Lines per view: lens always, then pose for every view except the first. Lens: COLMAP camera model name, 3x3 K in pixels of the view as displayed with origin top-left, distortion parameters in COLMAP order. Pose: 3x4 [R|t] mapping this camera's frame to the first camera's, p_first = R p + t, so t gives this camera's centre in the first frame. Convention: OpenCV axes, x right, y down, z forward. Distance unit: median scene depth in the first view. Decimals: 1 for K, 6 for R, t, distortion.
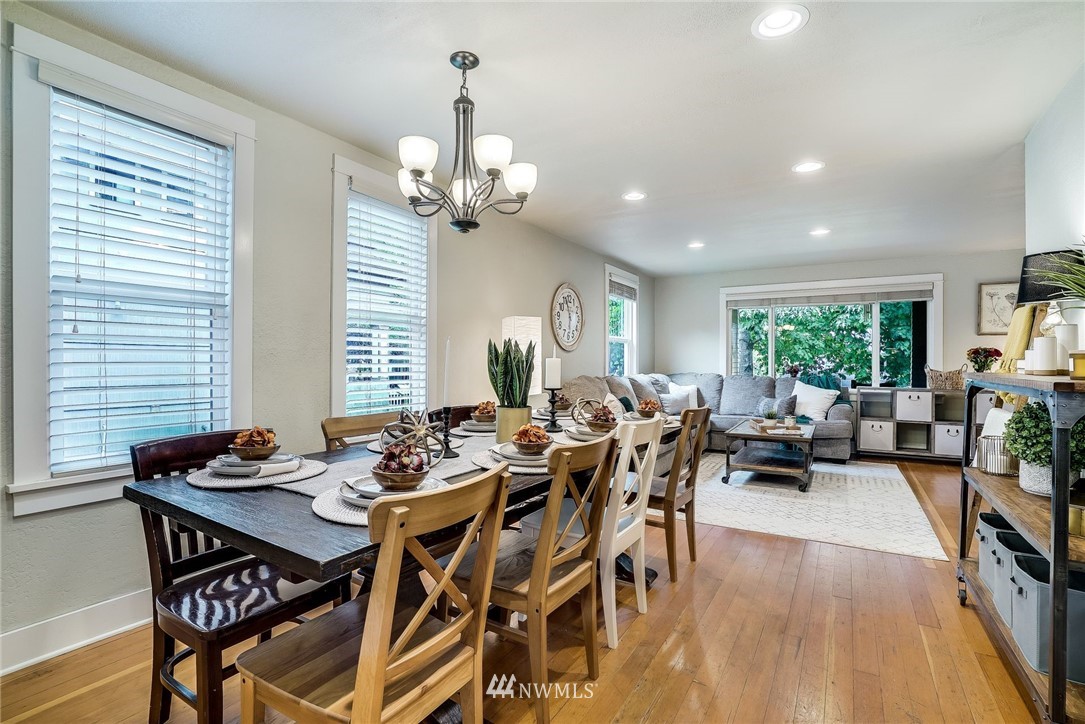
lens RADIAL K [[500.4, 0, 541.8], [0, 500.4, 360.6], [0, 0, 1]] dist [-0.027826, 0.007261]
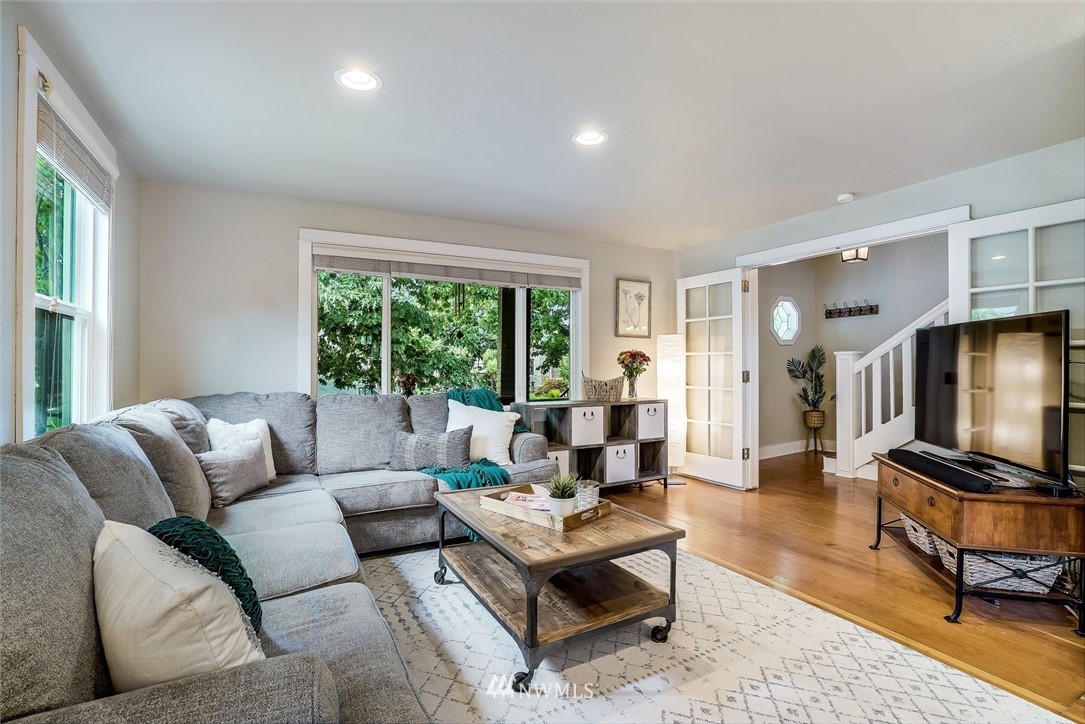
lens RADIAL K [[500.4, 0, 533.1], [0, 500.4, 365.3], [0, 0, 1]] dist [-0.027826, 0.007261]
pose [[0.494715, -0.000538, 0.869055, 0.037100], [0.000208, 1.000000, 0.000500, -0.001544], [-0.869055, -0.000066, 0.494715, 0.650499]]
